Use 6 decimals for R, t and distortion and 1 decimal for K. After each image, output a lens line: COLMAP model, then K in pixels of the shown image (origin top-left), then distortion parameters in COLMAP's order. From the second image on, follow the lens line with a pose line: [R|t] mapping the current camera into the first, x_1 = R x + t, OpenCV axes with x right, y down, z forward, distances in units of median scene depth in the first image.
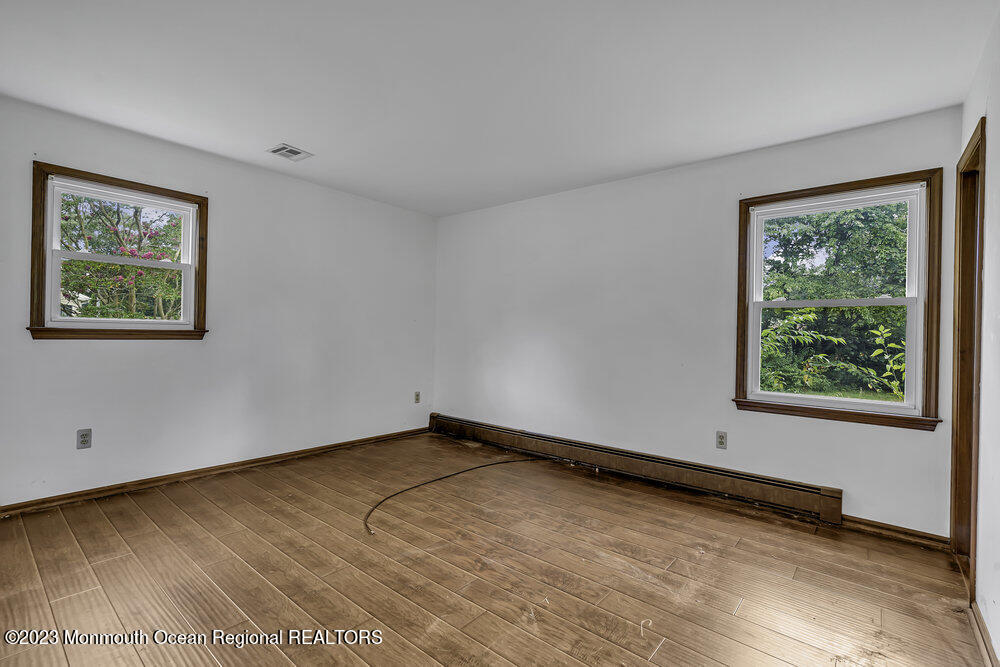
lens RADIAL K [[452.5, 0, 496.9], [0, 452.5, 331.2], [0, 0, 1]] dist [0.002836, 0.000156]
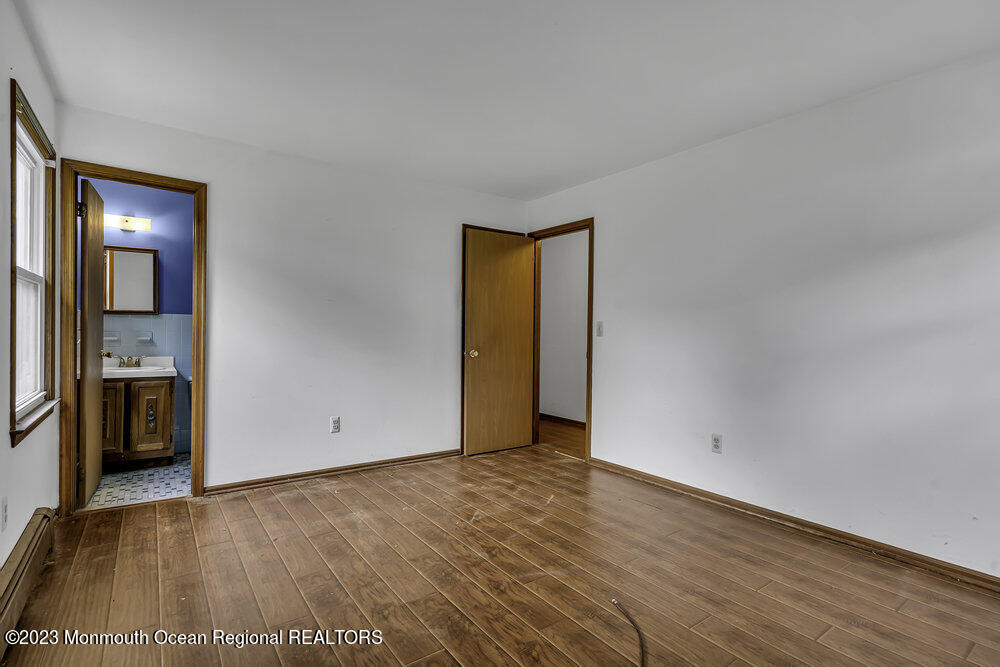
lens RADIAL K [[452.5, 0, 499.3], [0, 452.5, 334.9], [0, 0, 1]] dist [0.002836, 0.000156]
pose [[-0.967955, -0.036917, 0.248397, -0.276372], [-0.036209, 0.999317, 0.007422, 0.004126], [-0.248501, -0.001810, -0.968630, 1.895974]]
